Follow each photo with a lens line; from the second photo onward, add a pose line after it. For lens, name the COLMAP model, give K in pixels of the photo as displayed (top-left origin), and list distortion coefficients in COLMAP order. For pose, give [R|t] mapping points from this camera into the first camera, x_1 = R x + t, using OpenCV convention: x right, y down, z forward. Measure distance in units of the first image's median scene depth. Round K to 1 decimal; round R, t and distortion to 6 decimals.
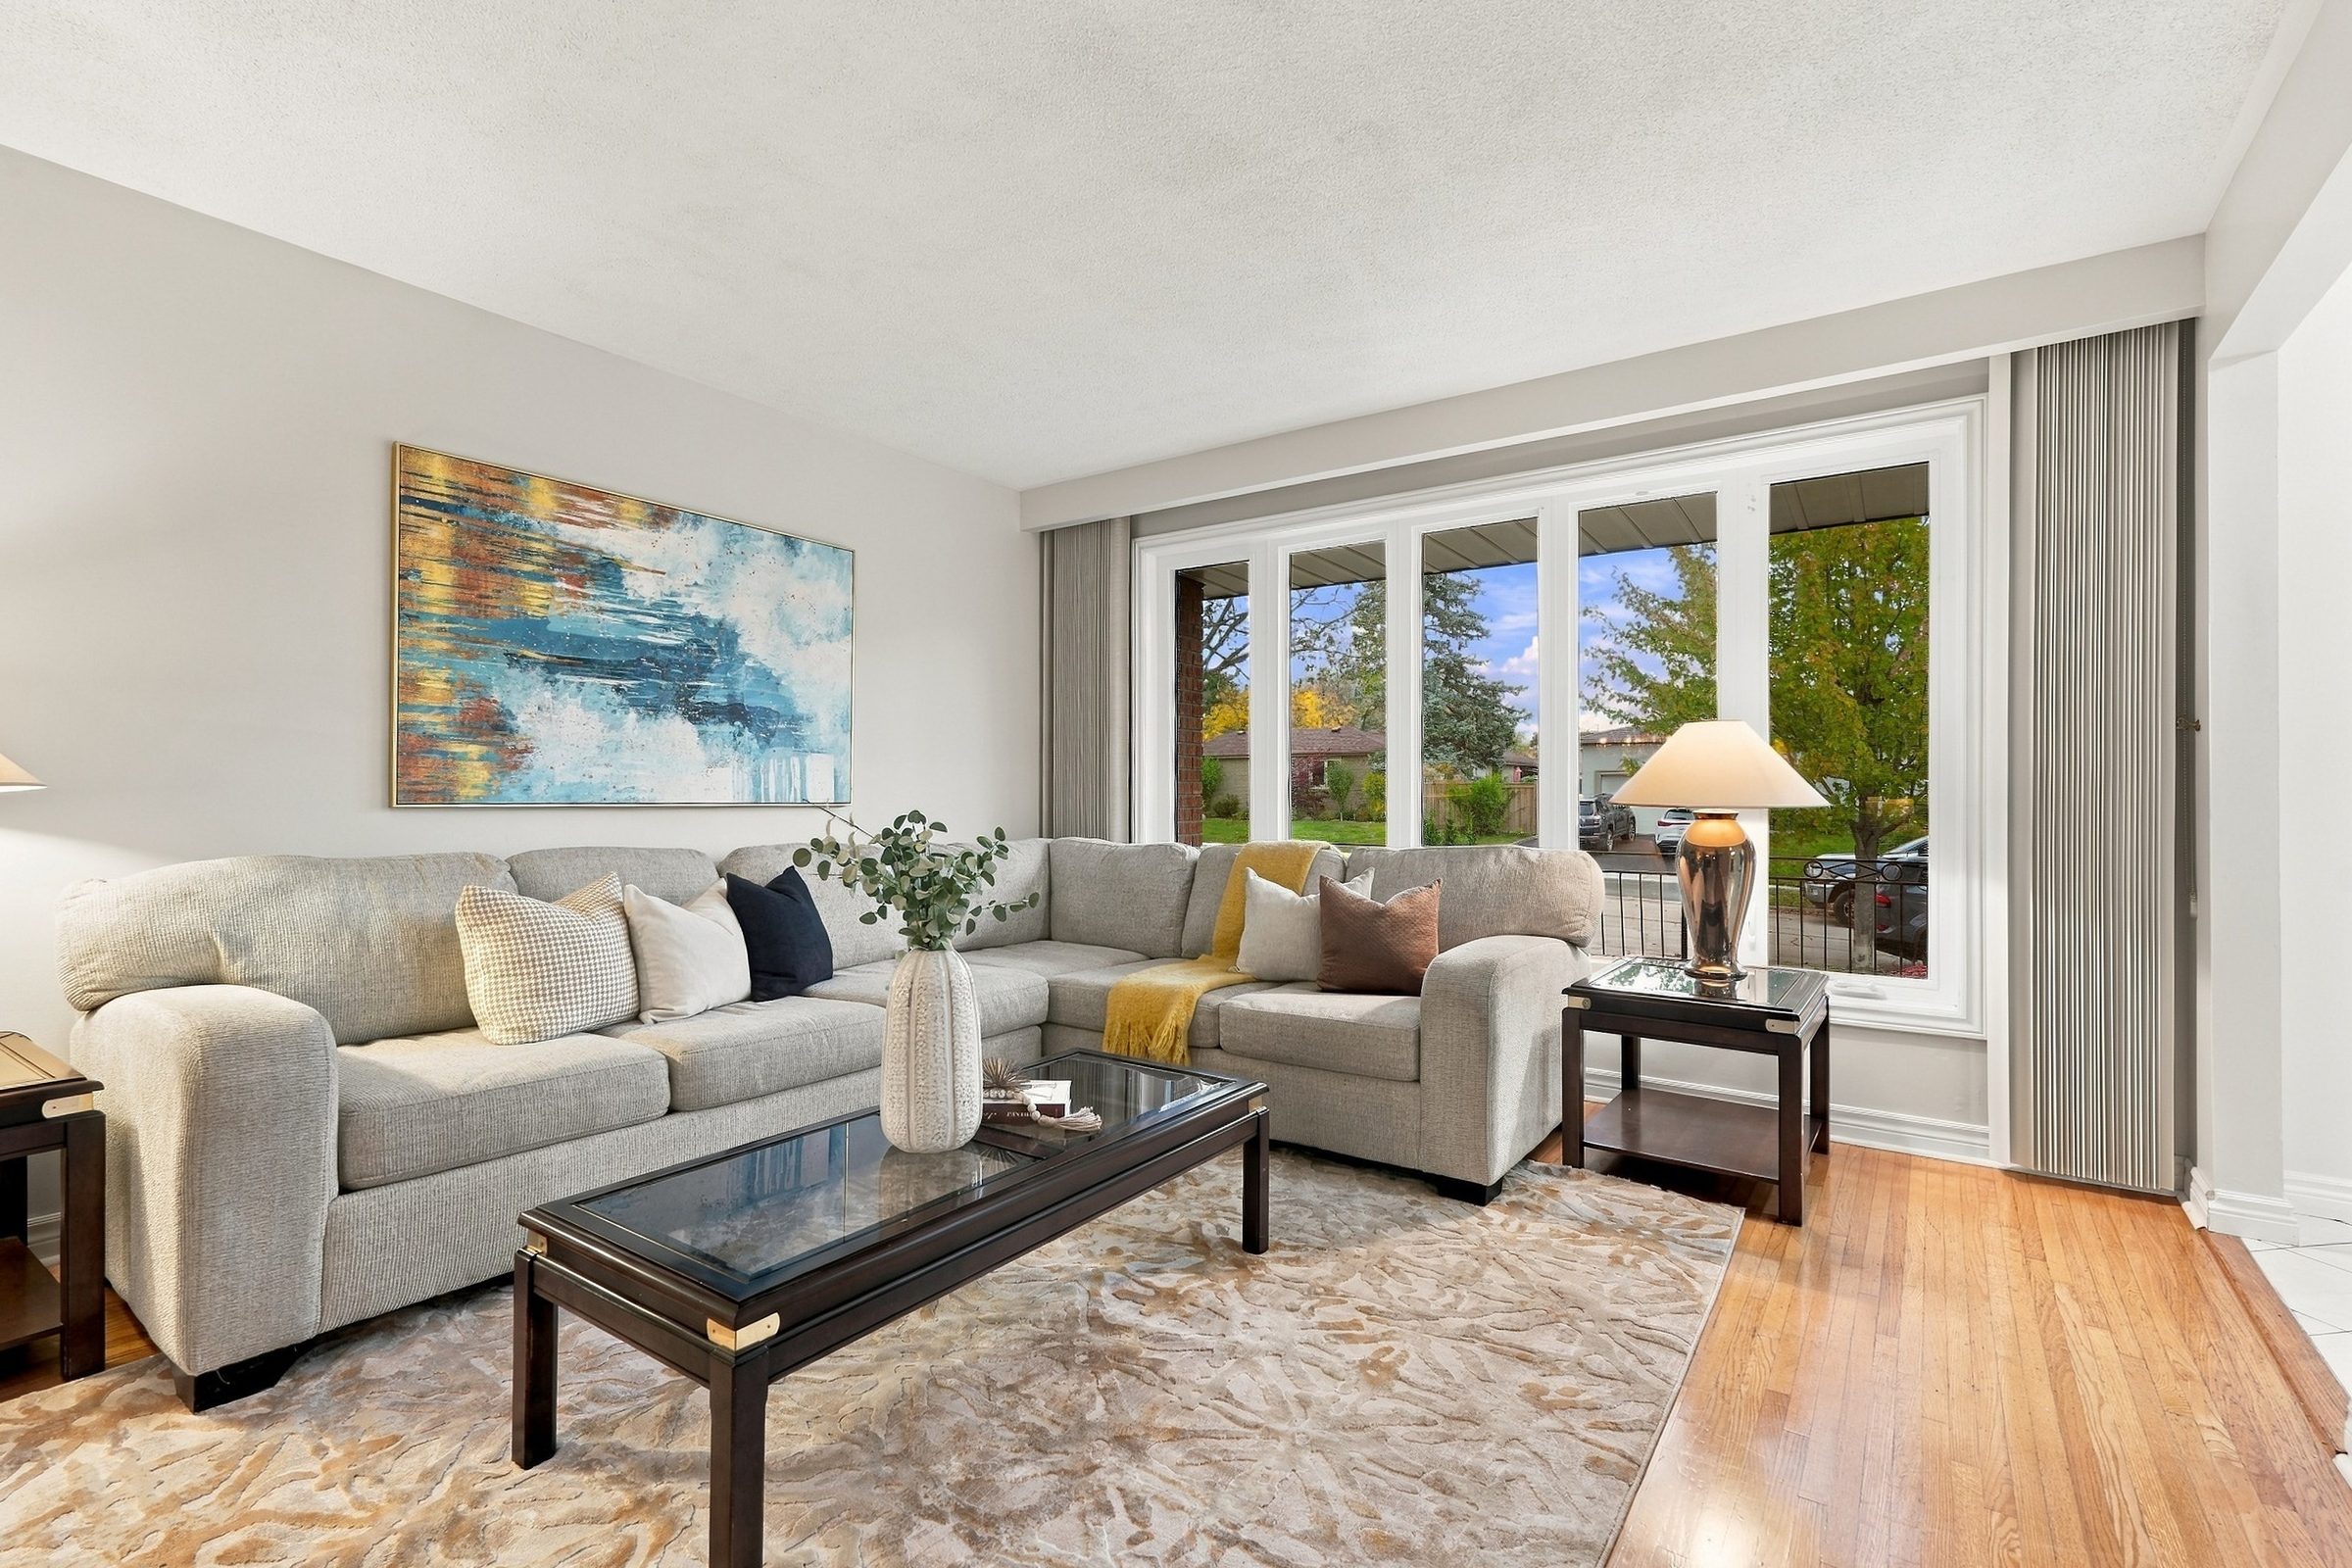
lens RADIAL K [[1048.7, 0, 1188.3], [0, 1048.7, 794.4], [0, 0, 1]] dist [0.016624, 0.000163]
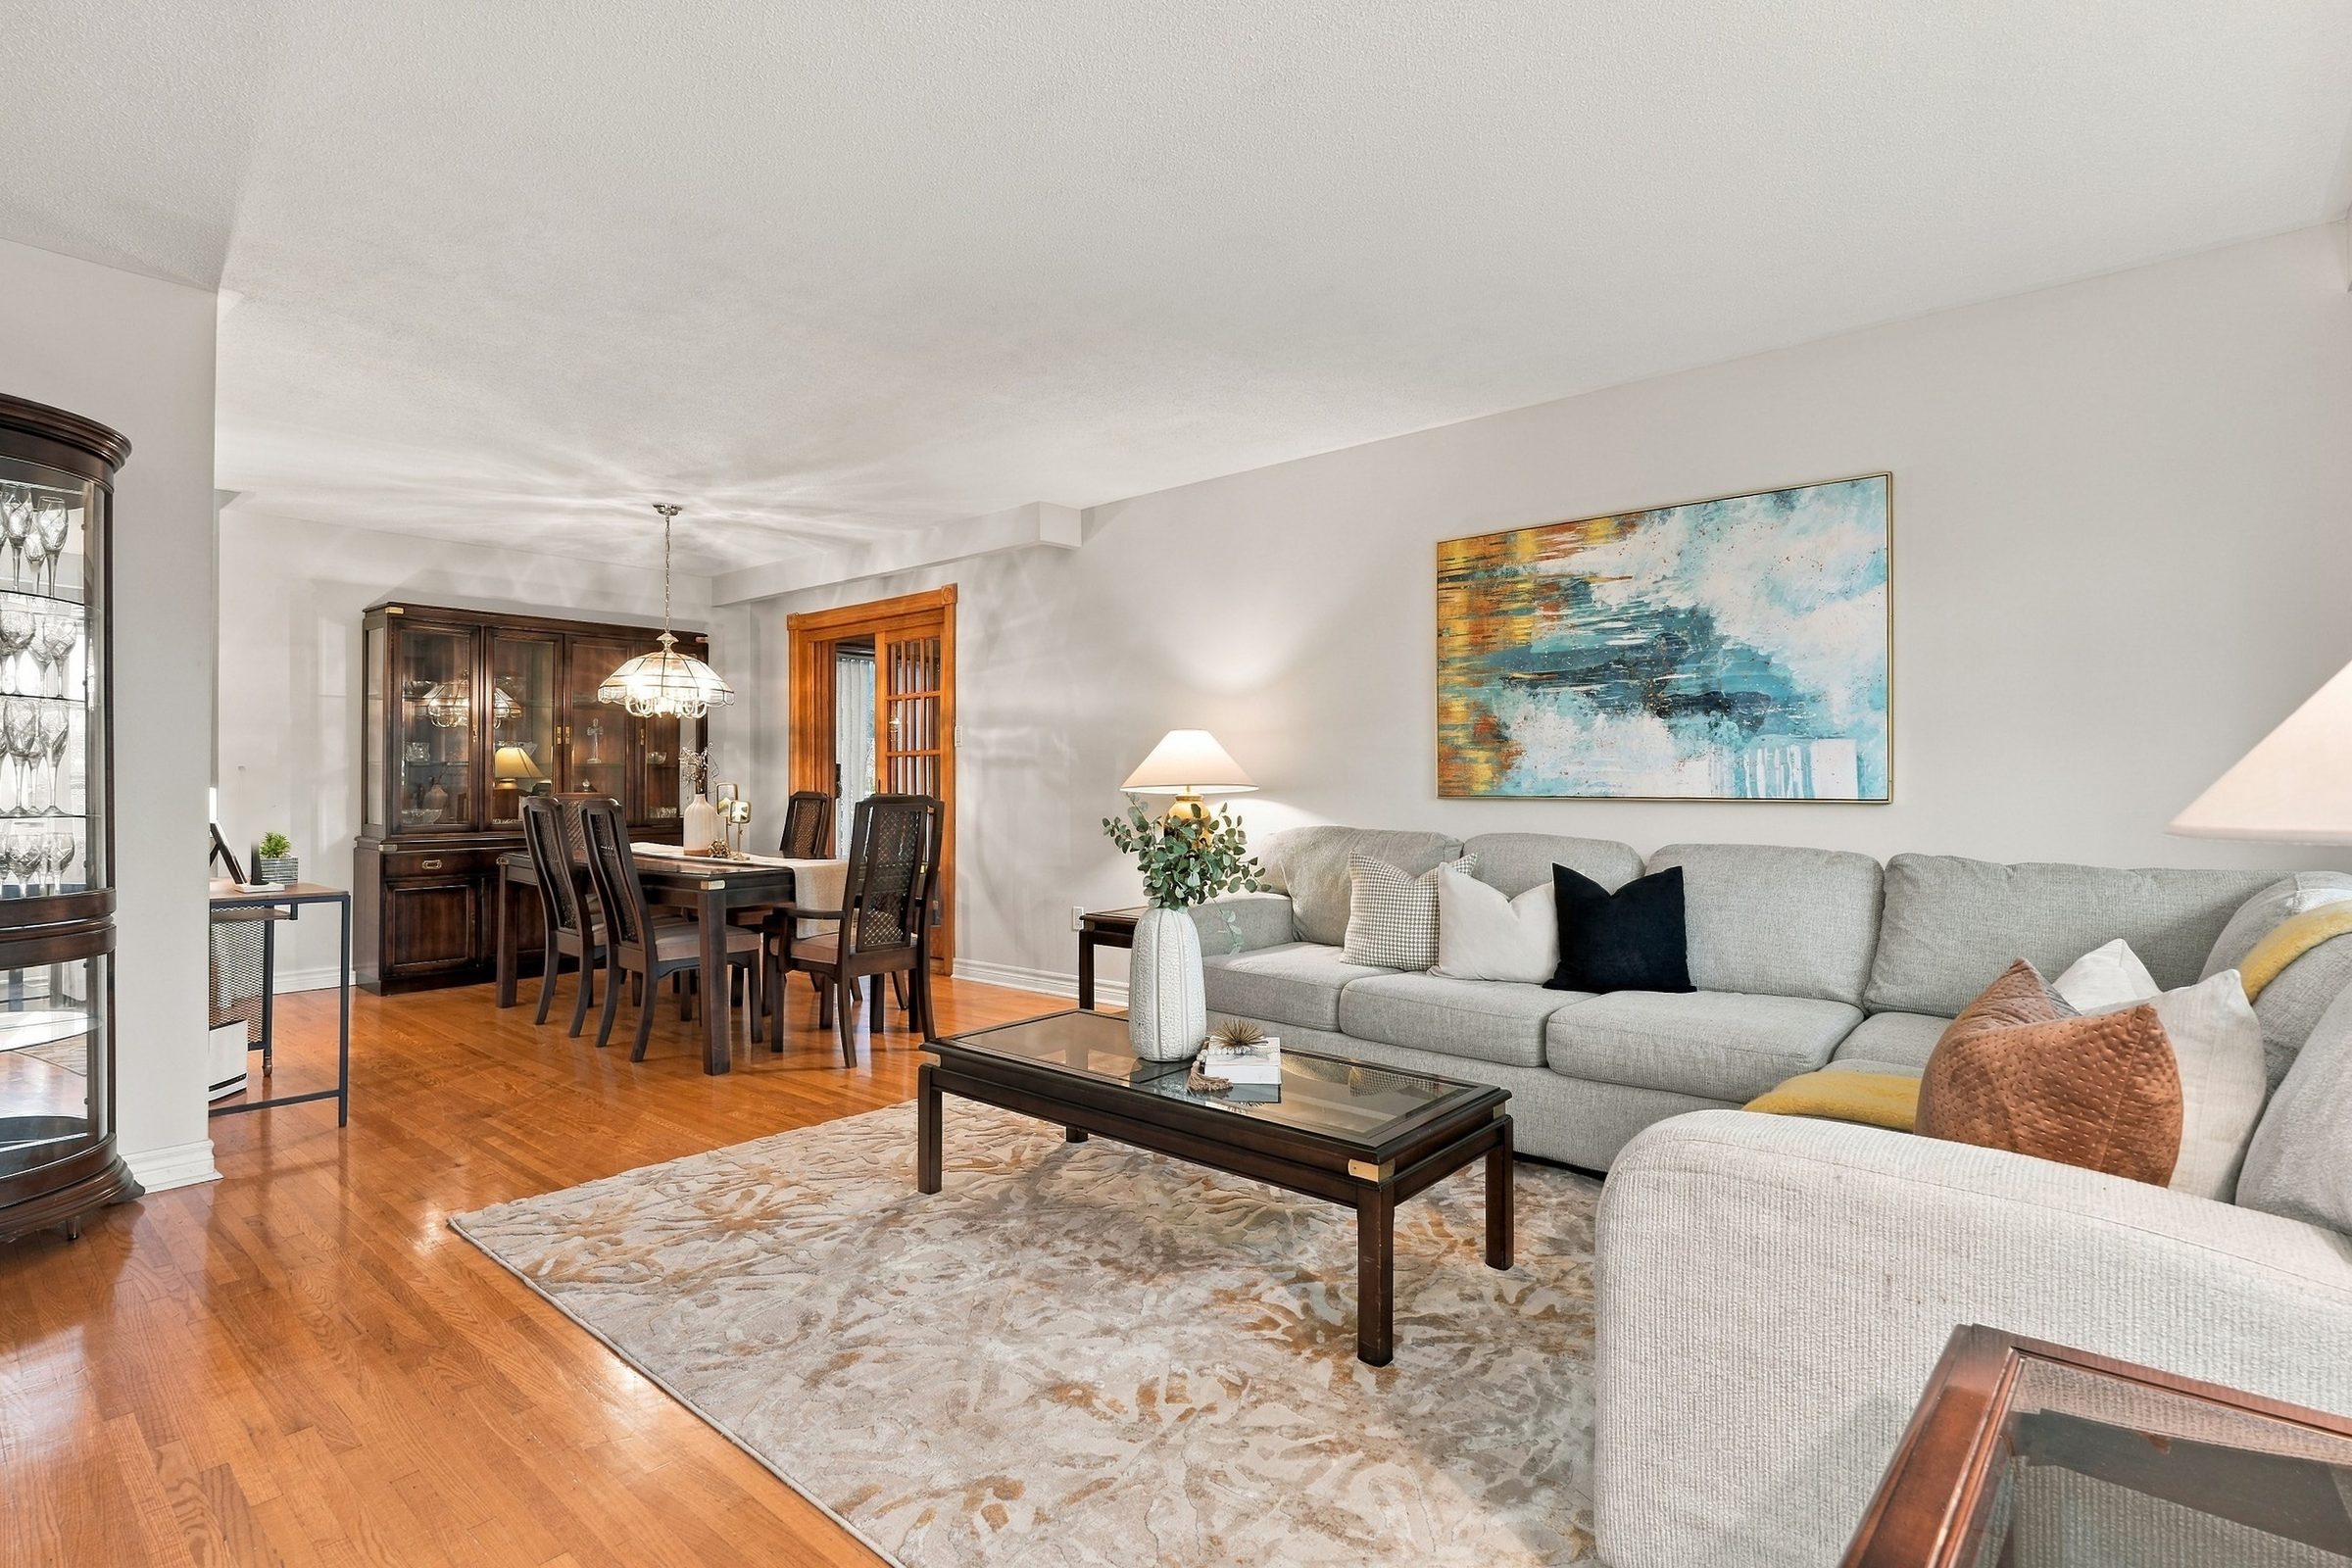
lens RADIAL K [[1167.3, 0, 1189.7], [0, 1167.3, 781.5], [0, 0, 1]] dist [-0.000267, -0.000010]
pose [[-0.106276, -0.000385, -0.994337, 0.710207], [0.005087, 0.999987, -0.000931, -0.008713], [0.994324, -0.005157, -0.106273, 0.700174]]
